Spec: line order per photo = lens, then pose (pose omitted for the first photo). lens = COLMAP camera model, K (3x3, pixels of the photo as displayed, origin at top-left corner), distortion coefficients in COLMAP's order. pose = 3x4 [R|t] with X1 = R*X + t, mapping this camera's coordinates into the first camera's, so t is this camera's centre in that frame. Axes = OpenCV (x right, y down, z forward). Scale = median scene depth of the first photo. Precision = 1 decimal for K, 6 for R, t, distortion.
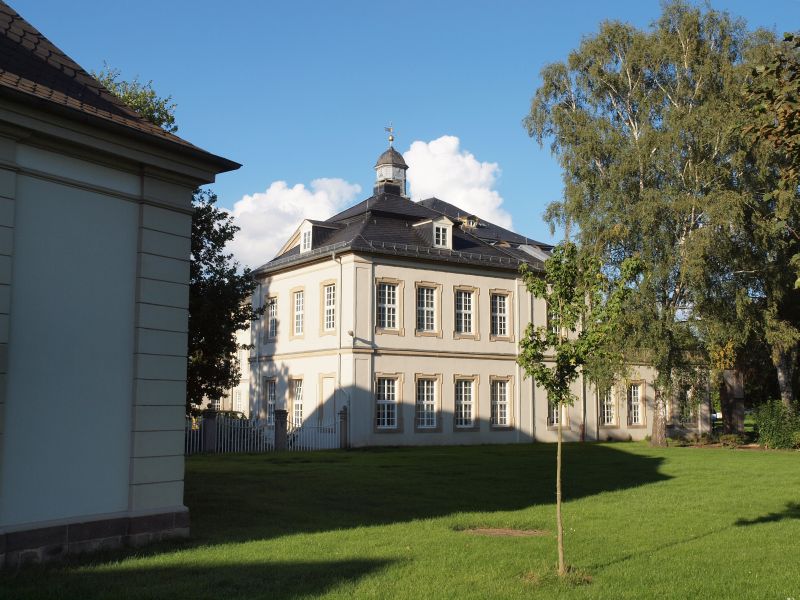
lens RADIAL K [[932.3, 0, 400.0], [0, 932.3, 300.0], [0, 0, 1]] dist [0.005159, -0.013104]
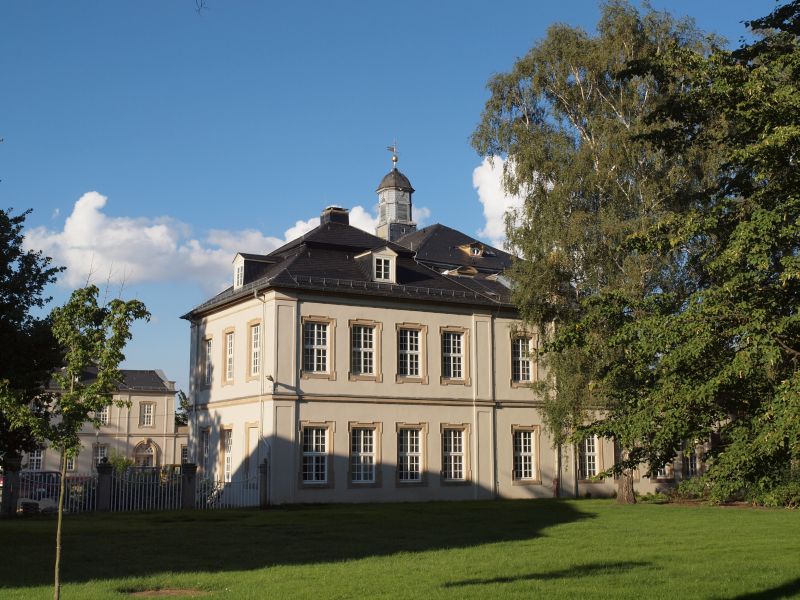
lens RADIAL K [[1060.4, 0, 400.0], [0, 1060.4, 300.0], [0, 0, 1]] dist [0.004202, 0.017909]
pose [[0.995534, -0.019353, -0.092398, 0.156868], [0.016048, 0.999209, -0.036386, -0.000722], [0.093030, 0.034741, 0.995057, -0.017776]]
